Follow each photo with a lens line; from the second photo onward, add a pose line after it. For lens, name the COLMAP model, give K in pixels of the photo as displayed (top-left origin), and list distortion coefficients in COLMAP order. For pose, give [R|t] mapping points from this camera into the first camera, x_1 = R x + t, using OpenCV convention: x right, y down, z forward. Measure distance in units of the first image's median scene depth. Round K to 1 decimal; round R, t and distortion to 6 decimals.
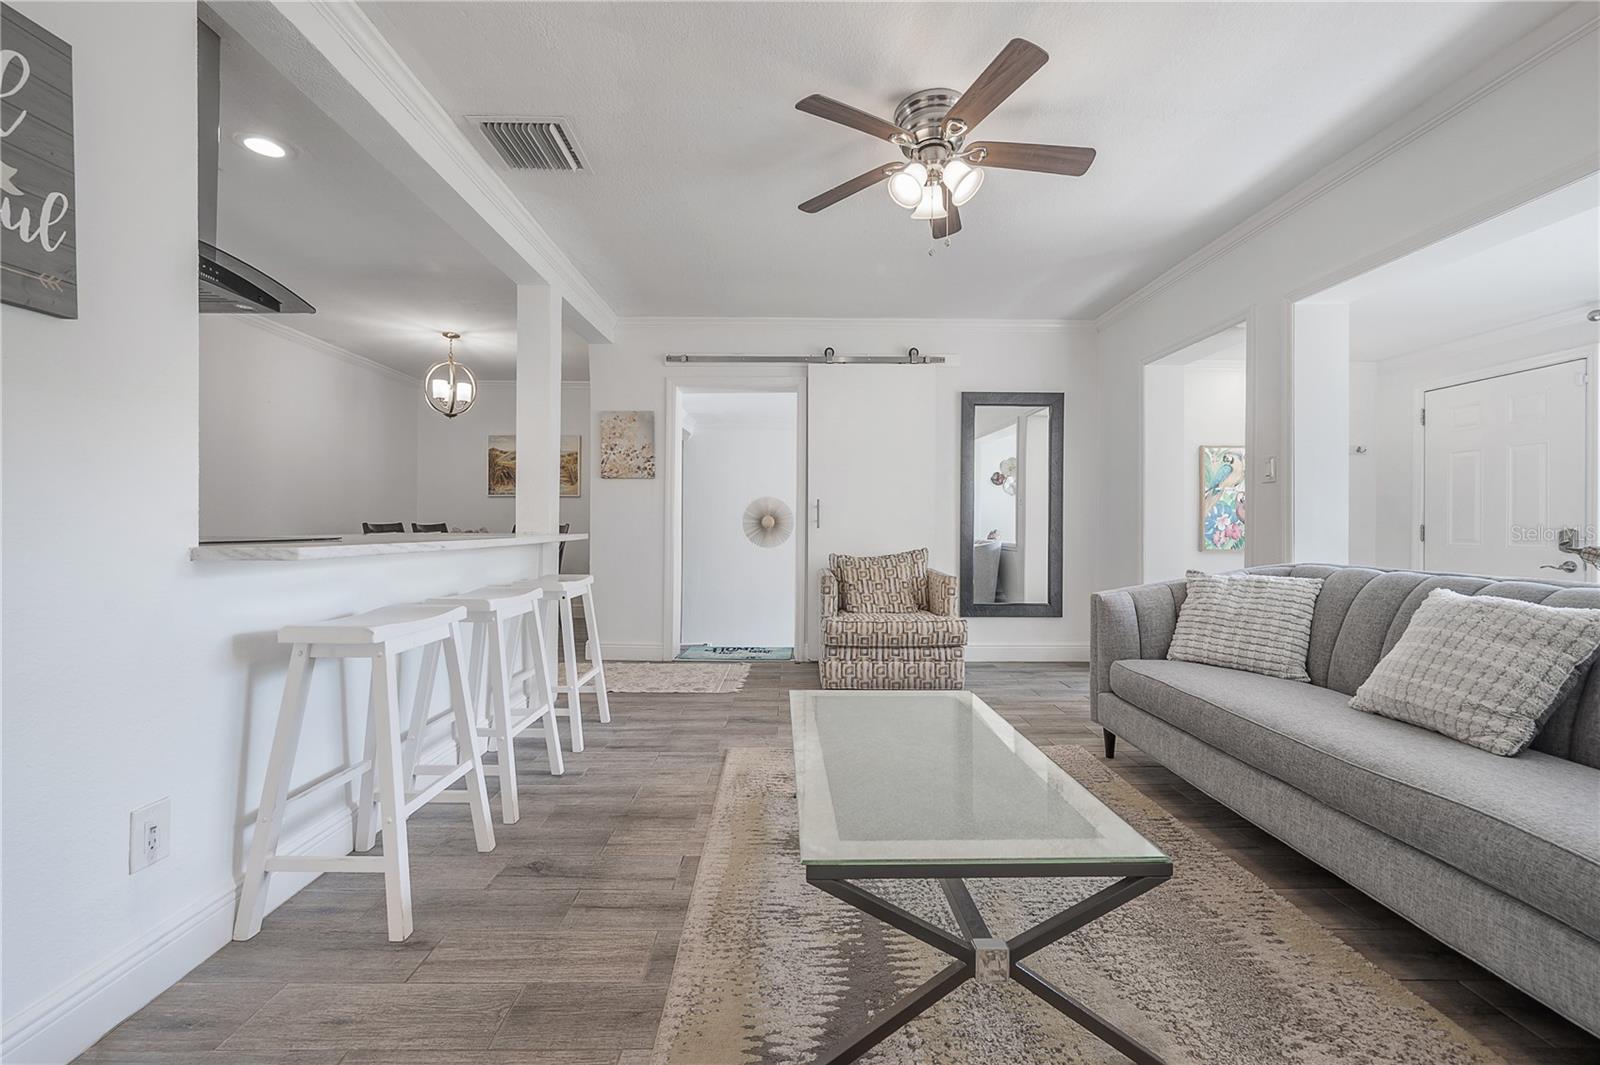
lens RADIAL K [[646.5, 0, 790.2], [0, 646.5, 517.2], [0, 0, 1]] dist [-0.014285, -0.000448]
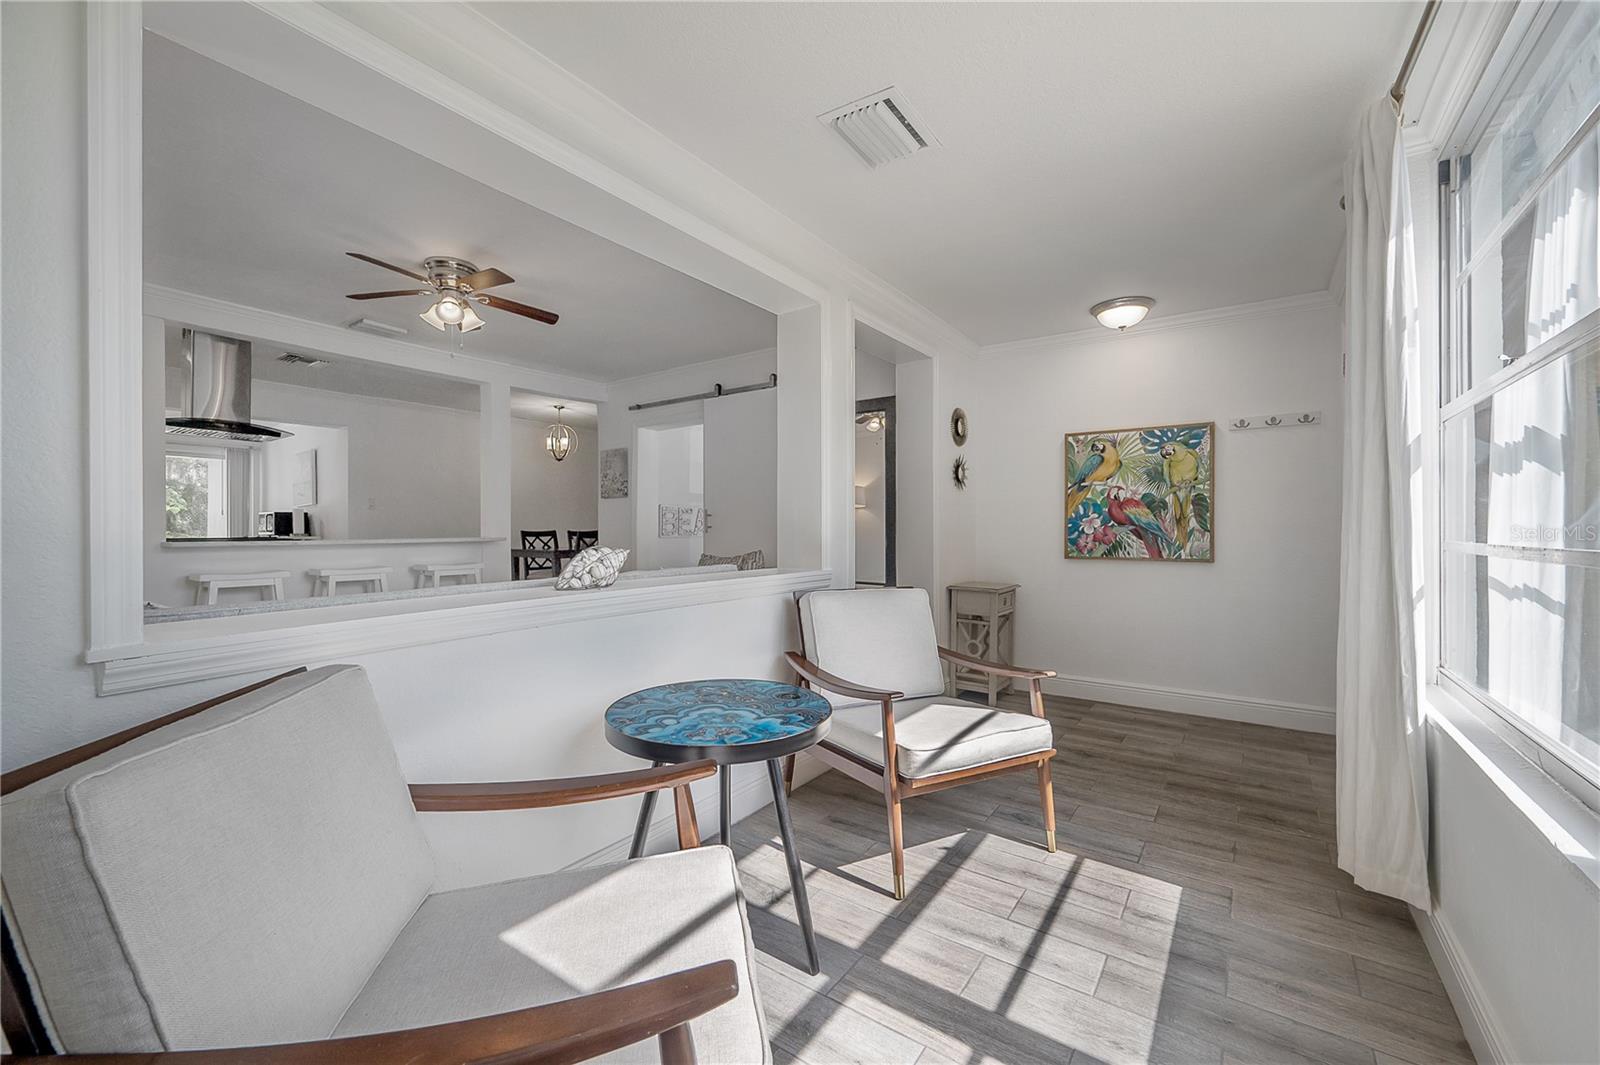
lens RADIAL K [[646.5, 0, 795.4], [0, 646.5, 523.9], [0, 0, 1]] dist [-0.014285, -0.000448]
pose [[0.813934, -0.012965, -0.580812, 0.847402], [0.014202, 0.999896, -0.002418, 0.004342], [0.580783, -0.006281, 0.814034, 0.097652]]
